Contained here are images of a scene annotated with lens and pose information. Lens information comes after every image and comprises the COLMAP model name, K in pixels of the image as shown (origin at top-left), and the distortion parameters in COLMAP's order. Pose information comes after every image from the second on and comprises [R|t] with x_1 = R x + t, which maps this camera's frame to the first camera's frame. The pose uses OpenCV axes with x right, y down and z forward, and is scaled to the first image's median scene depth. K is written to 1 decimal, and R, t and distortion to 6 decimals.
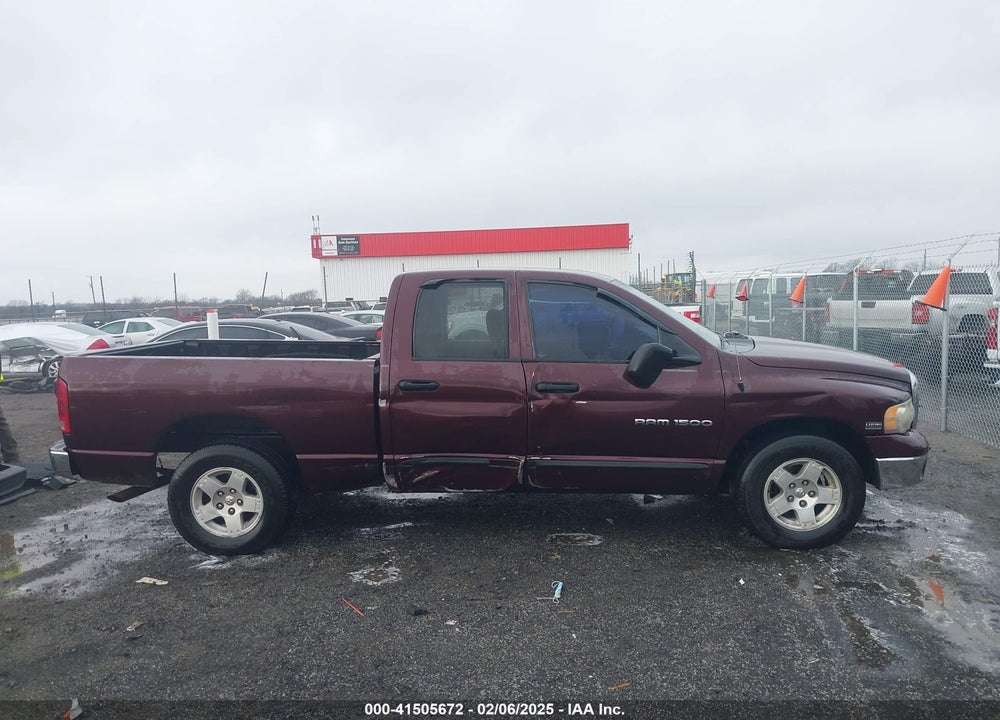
lens RADIAL K [[800.2, 0, 471.2], [0, 800.2, 358.5], [0, 0, 1]] dist [-0.005972, -0.011898]
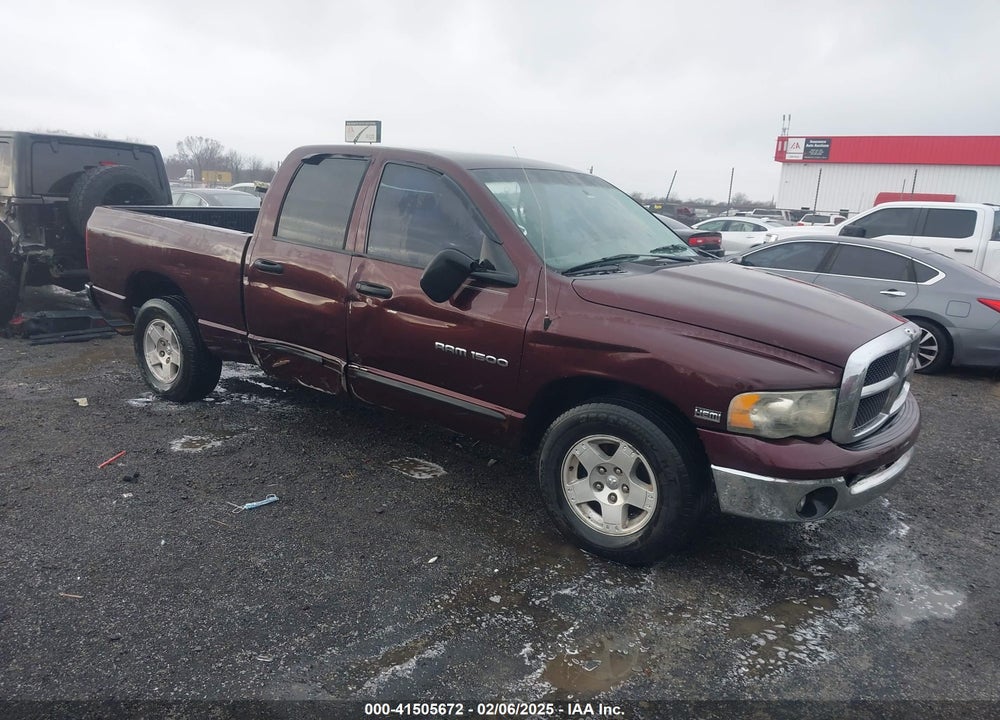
lens RADIAL K [[786.3, 0, 488.2], [0, 786.3, 381.7], [0, 0, 1]] dist [0.005755, -0.004825]
pose [[0.814255, 0.204373, -0.543341, 0.684680], [-0.121645, 0.975268, 0.184540, -0.039117], [0.567618, -0.084168, 0.818978, 0.356344]]
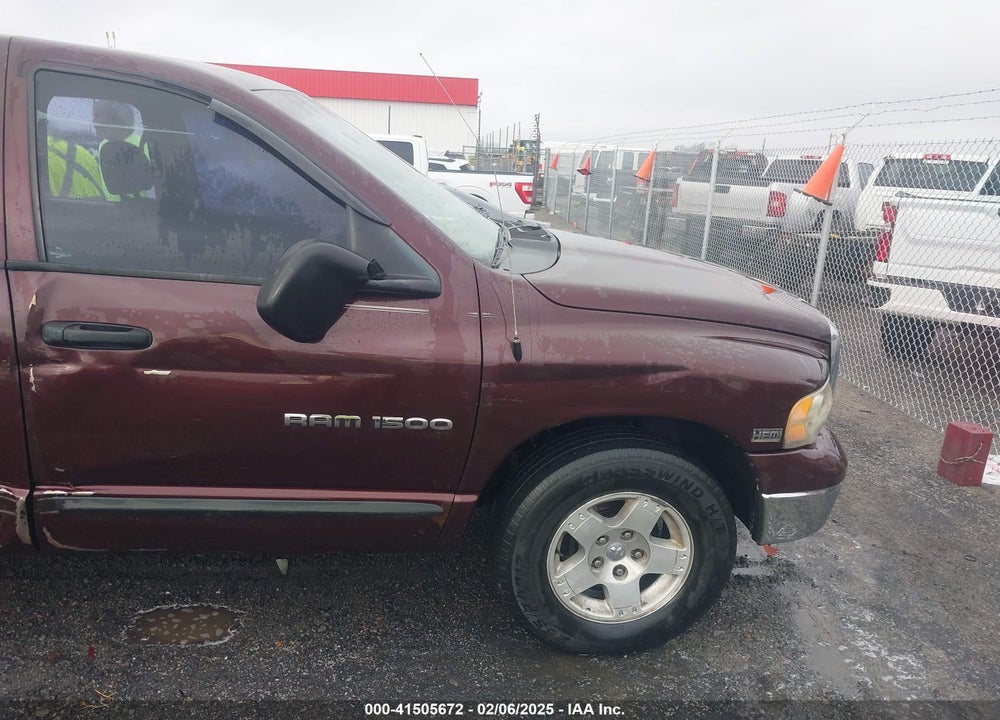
lens RADIAL K [[786.3, 0, 488.2], [0, 786.3, 381.7], [0, 0, 1]] dist [0.005755, -0.004825]
pose [[0.977383, 0.021811, 0.210349, 0.219095], [-0.063164, 0.979372, 0.191942, -0.032490], [-0.201823, -0.200887, 0.958599, 0.546031]]
